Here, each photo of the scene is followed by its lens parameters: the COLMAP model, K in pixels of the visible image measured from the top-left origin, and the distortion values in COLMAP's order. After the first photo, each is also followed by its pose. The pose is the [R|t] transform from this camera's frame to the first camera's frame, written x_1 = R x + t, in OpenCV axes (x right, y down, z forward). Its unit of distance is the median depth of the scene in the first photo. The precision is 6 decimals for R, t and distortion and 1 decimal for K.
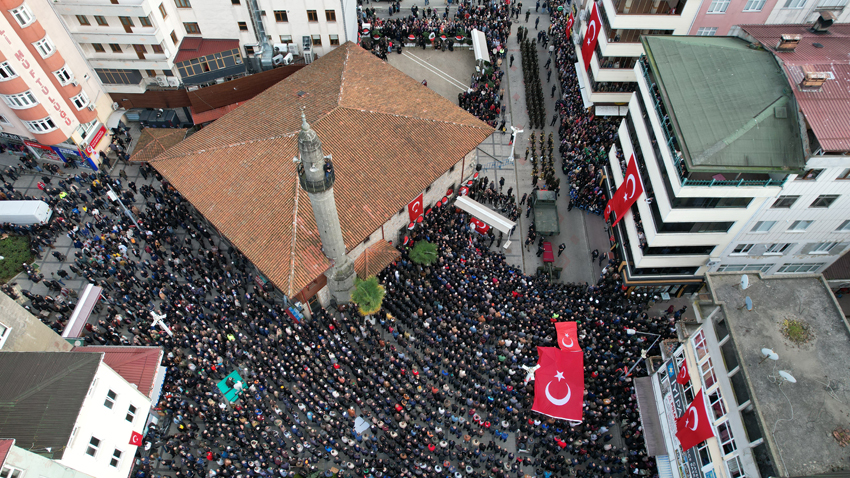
lens RADIAL K [[540.4, 0, 426.6], [0, 540.4, 239.6], [0, 0, 1]] dist [-0.080610, 0.068995]
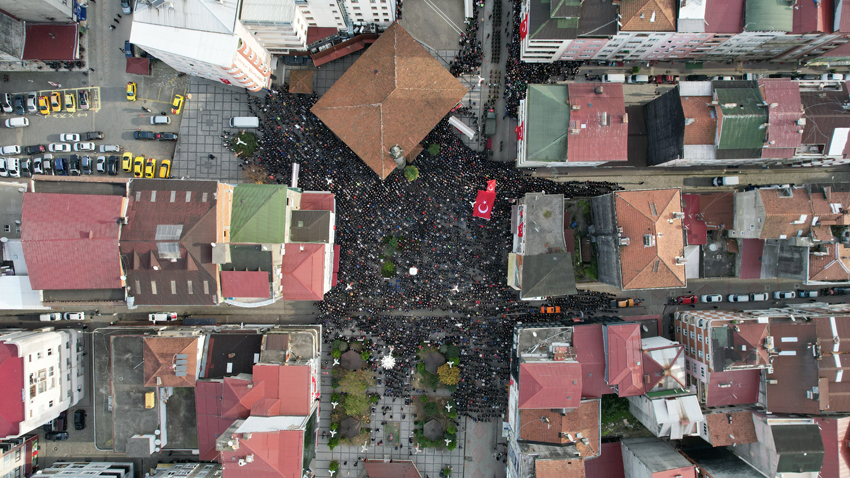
lens RADIAL K [[540.4, 0, 426.6], [0, 540.4, 239.6], [0, 0, 1]] dist [-0.080610, 0.068995]
pose [[0.999883, 0.014628, -0.004411, -0.018617], [-0.009357, 0.814472, 0.580128, -0.927273], [0.012079, -0.580019, 0.814514, -1.040396]]
